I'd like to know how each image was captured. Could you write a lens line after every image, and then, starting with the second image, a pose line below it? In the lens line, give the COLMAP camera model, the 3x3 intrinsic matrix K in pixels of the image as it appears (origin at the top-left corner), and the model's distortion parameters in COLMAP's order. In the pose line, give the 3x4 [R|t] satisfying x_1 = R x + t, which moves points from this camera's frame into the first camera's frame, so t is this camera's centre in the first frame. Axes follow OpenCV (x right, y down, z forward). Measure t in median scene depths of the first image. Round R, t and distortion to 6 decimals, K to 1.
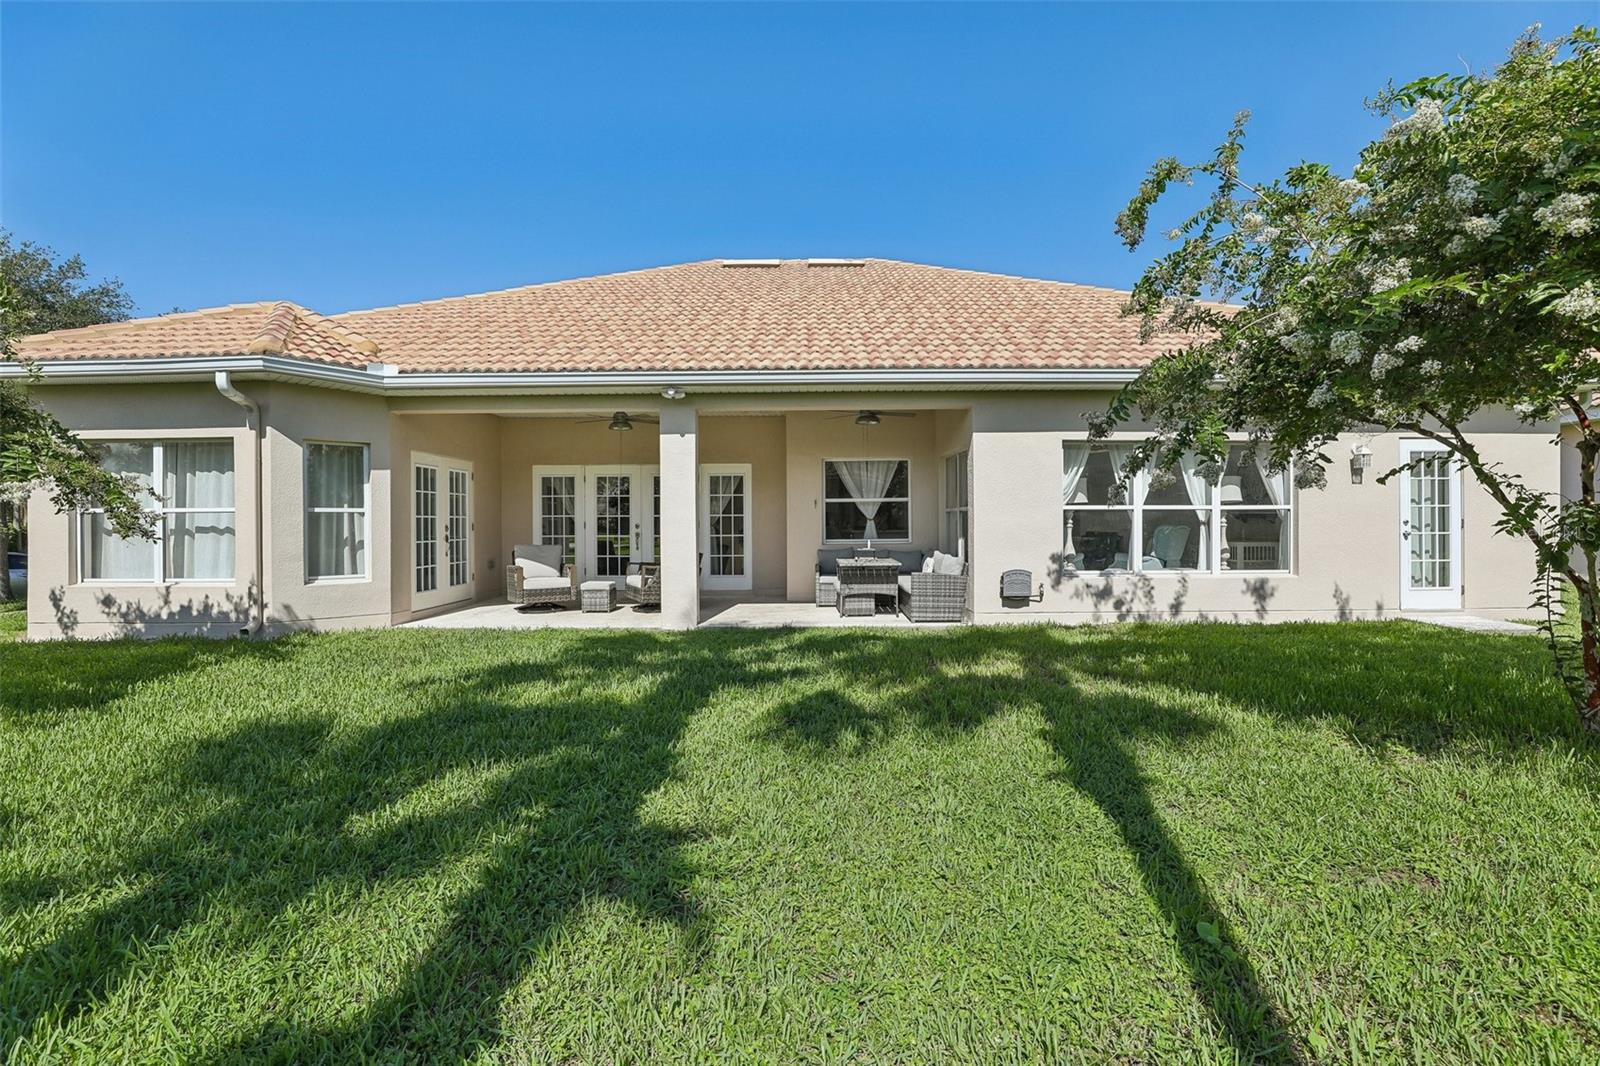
lens RADIAL K [[730.6, 0, 812.3], [0, 730.6, 508.2], [0, 0, 1]] dist [-0.038292, 0.009765]
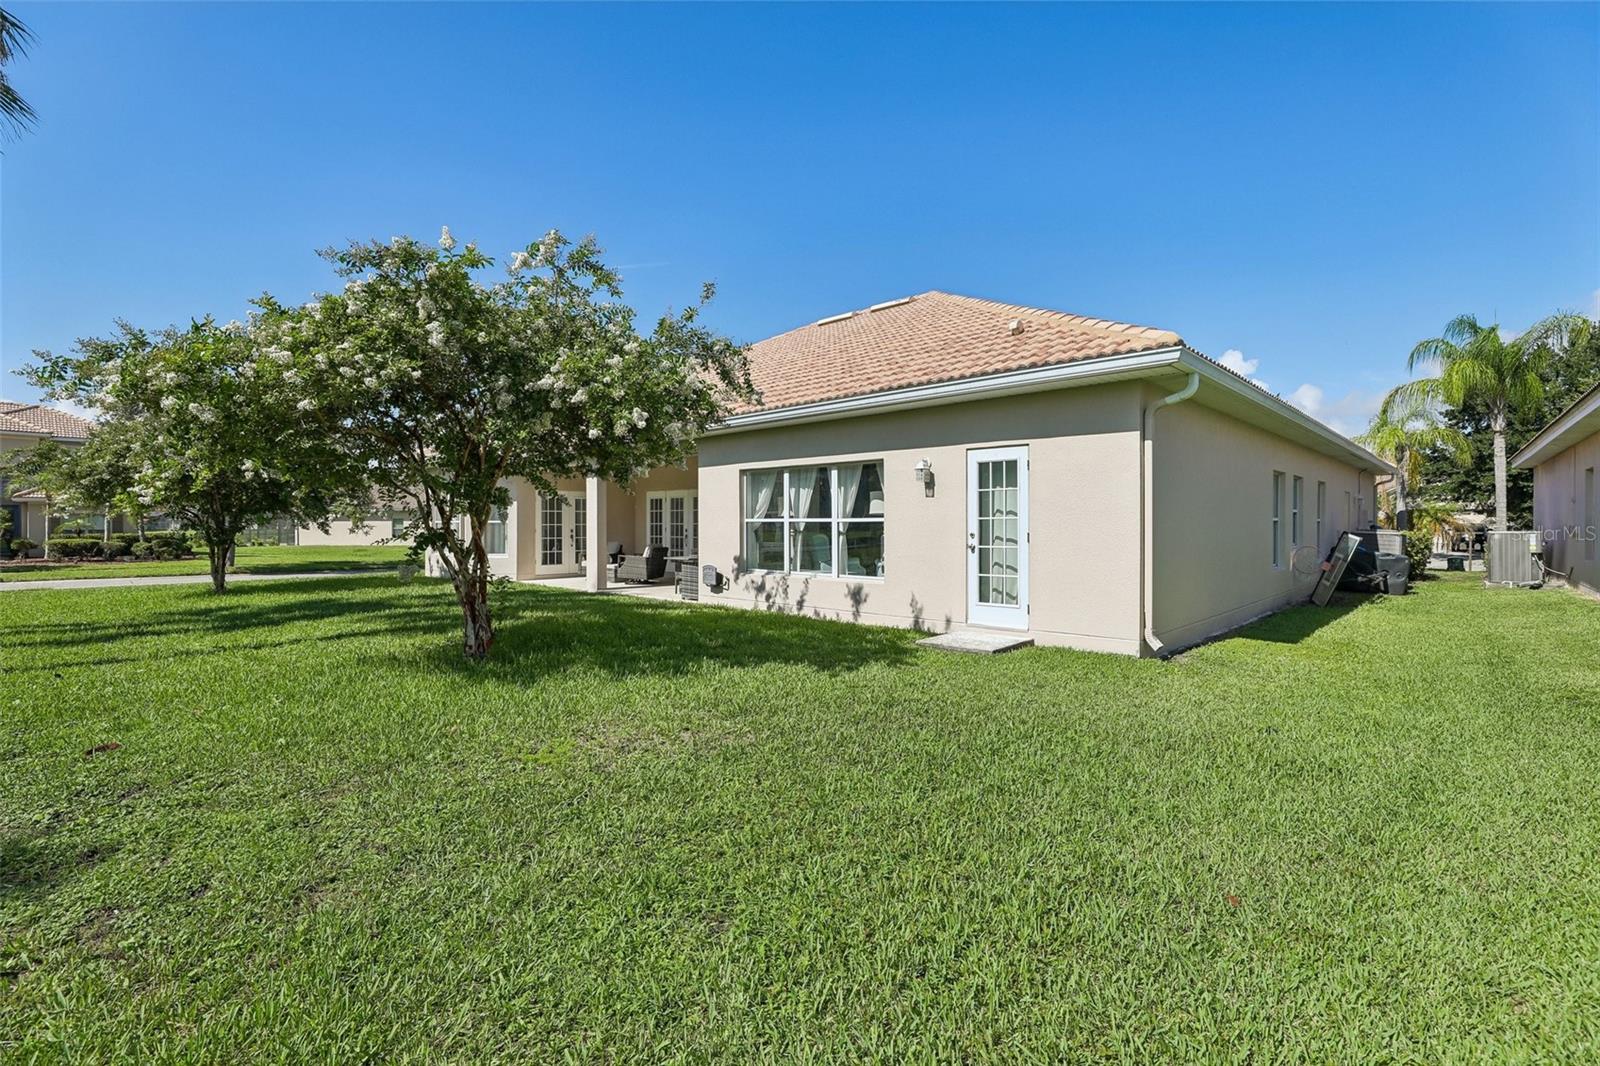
lens RADIAL K [[730.6, 0, 804.7], [0, 730.6, 526.9], [0, 0, 1]] dist [-0.038292, 0.009765]
pose [[0.733515, 0.008017, -0.679626, 1.320585], [0.000257, 0.999927, 0.012073, -0.003866], [0.679673, -0.009031, 0.733460, 0.119699]]
